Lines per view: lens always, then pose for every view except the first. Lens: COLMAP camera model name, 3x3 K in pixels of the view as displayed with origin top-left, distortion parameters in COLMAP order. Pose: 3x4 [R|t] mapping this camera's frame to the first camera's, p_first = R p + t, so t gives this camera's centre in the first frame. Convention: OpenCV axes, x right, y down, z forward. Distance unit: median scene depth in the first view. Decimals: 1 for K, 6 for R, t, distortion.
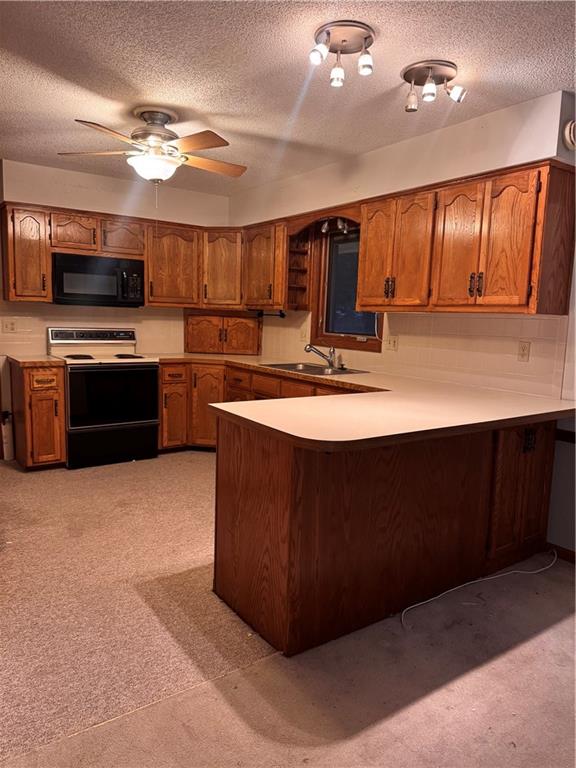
lens RADIAL K [[541.7, 0, 291.2], [0, 541.7, 384.1], [0, 0, 1]] dist [0.052148, -0.031469]
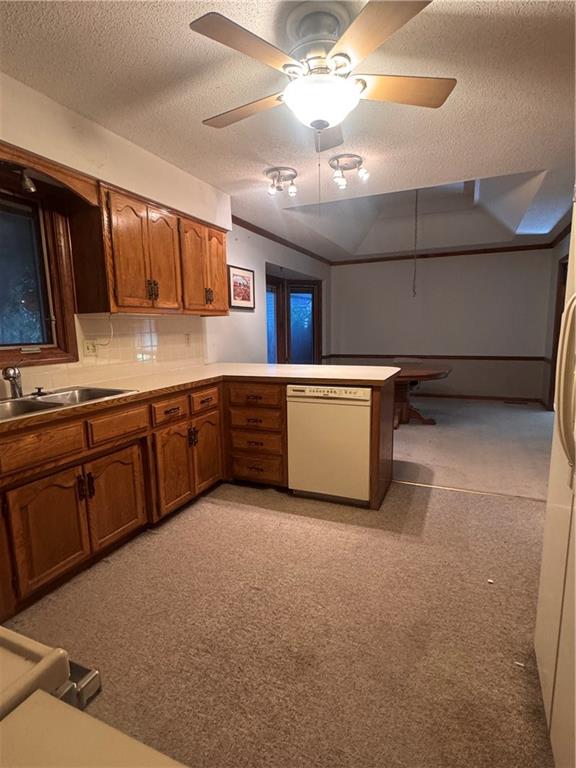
lens RADIAL K [[395.6, 0, 287.3], [0, 395.6, 385.0], [0, 0, 1]] dist [-0.004868, 0.001249]
pose [[-0.512027, -0.146416, 0.846399, -0.527982], [0.111286, 0.965753, 0.234385, -0.129549], [-0.851730, 0.214203, -0.478197, 1.012777]]
